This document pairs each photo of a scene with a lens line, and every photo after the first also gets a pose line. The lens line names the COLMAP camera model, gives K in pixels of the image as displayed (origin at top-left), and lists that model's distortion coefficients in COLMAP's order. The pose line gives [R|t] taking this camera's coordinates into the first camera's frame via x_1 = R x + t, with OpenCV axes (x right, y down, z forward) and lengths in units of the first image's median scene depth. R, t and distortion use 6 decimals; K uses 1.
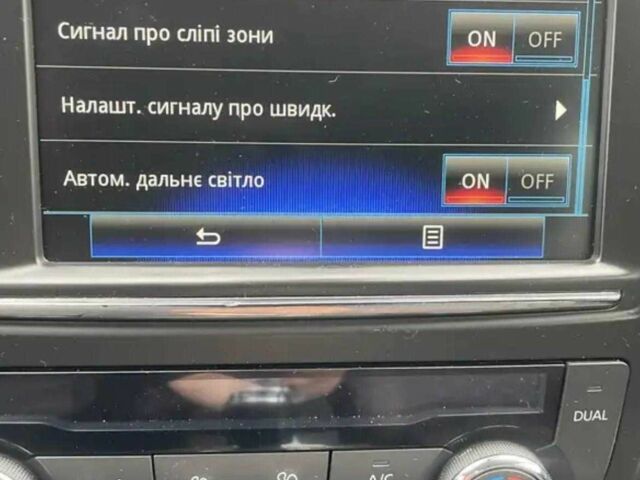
lens RADIAL K [[649.7, 0, 320.0], [0, 649.7, 240.0], [0, 0, 1]] dist [0.015591, -0.005112]
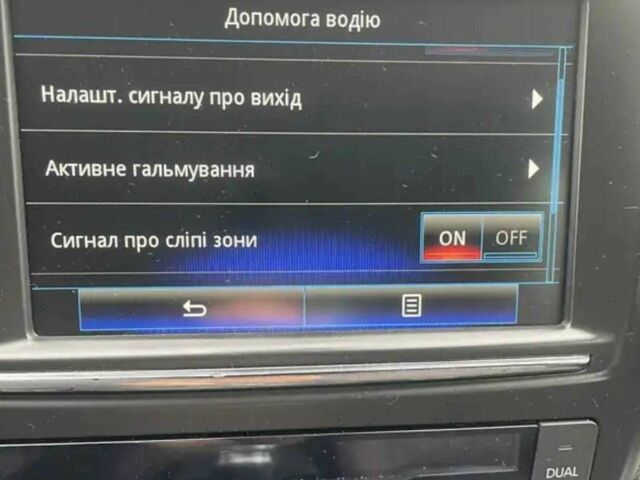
lens RADIAL K [[640.4, 0, 320.0], [0, 640.4, 240.0], [0, 0, 1]] dist [0.014475, -0.004945]
pose [[0.999549, -0.013813, 0.026680, 0.001124], [0.013080, 0.999538, 0.027453, -0.140495], [-0.027047, -0.027092, 0.999267, -0.018096]]
